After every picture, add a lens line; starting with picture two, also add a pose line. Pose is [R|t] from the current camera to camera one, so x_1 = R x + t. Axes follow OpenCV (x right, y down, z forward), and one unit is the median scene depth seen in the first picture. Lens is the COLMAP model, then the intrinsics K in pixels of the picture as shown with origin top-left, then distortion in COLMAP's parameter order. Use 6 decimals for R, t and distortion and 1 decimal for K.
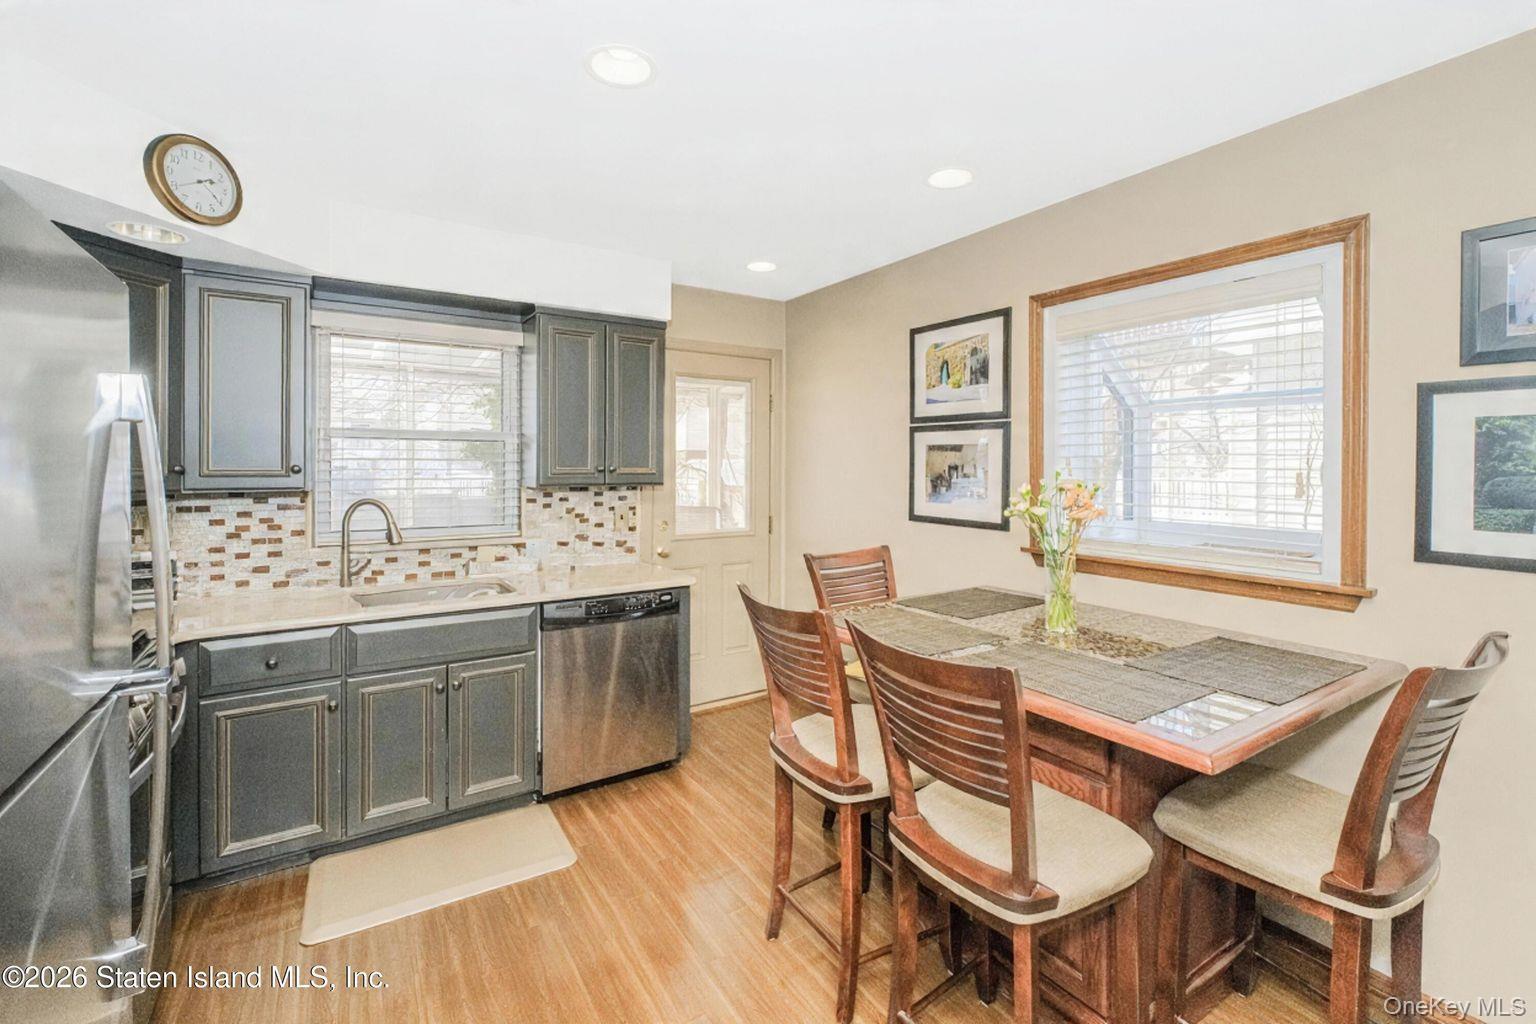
lens RADIAL K [[680.9, 0, 770.5], [0, 680.9, 462.4], [0, 0, 1]] dist [0.001605, 0.000130]
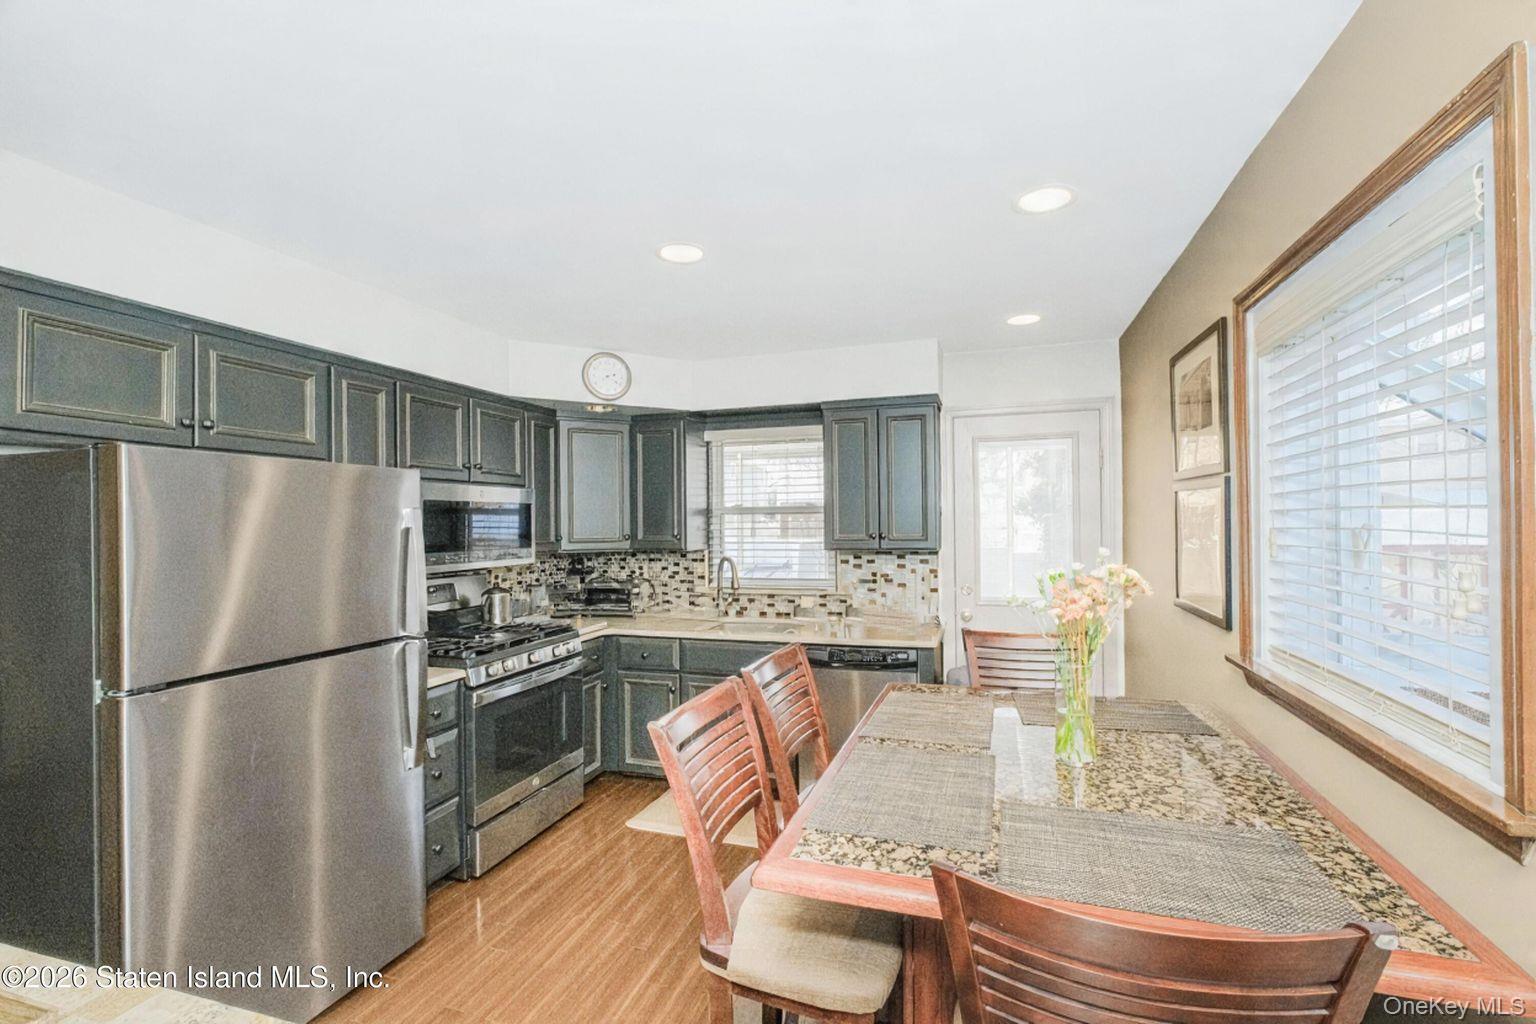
lens RADIAL K [[658.5, 0, 768.0], [0, 658.5, 512.0], [0, 0, 1]] dist [0.001098, -0.000082]
pose [[0.632553, -0.021535, -0.774218, 0.514444], [0.016919, 0.999759, -0.013986, -0.019146], [0.774333, -0.004252, 0.632765, 0.165947]]
